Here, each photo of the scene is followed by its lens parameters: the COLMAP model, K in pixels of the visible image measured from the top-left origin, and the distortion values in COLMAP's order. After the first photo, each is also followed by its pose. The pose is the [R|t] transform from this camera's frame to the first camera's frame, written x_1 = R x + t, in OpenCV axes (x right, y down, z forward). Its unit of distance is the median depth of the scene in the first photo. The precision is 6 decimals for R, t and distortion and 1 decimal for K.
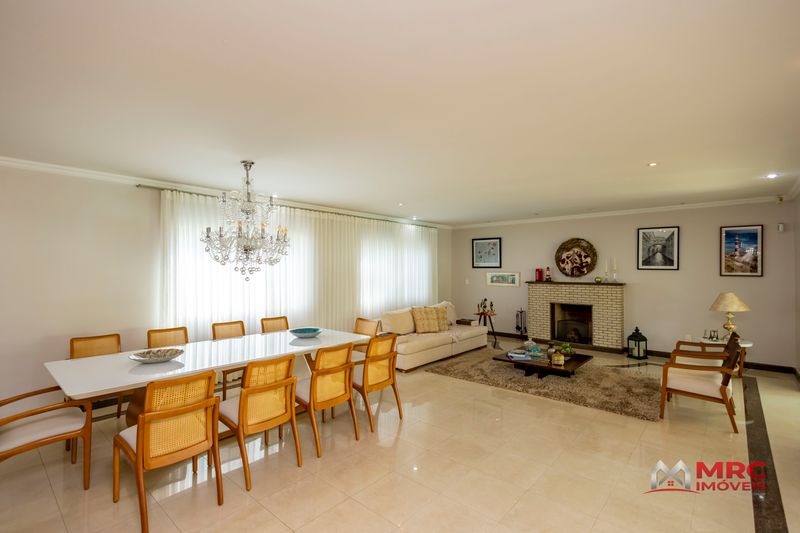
lens RADIAL K [[375.5, 0, 399.9], [0, 375.5, 267.0], [0, 0, 1]] dist [0.000955, 0.000124]
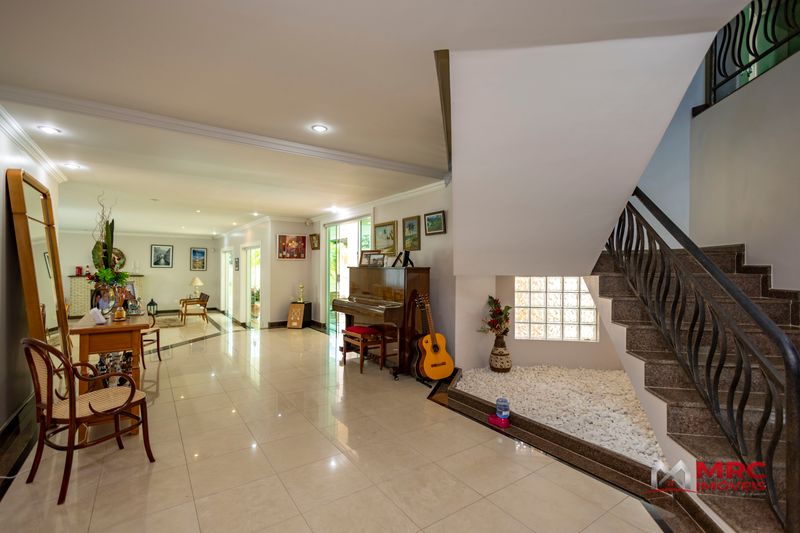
lens RADIAL K [[375.5, 0, 399.8], [0, 375.5, 267.7], [0, 0, 1]] dist [0.000955, 0.000124]
pose [[0.250609, 0.003032, 0.968084, -0.855046], [-0.008820, 0.999961, -0.000849, -0.000534], [-0.968048, -0.008325, 0.250626, -0.642649]]
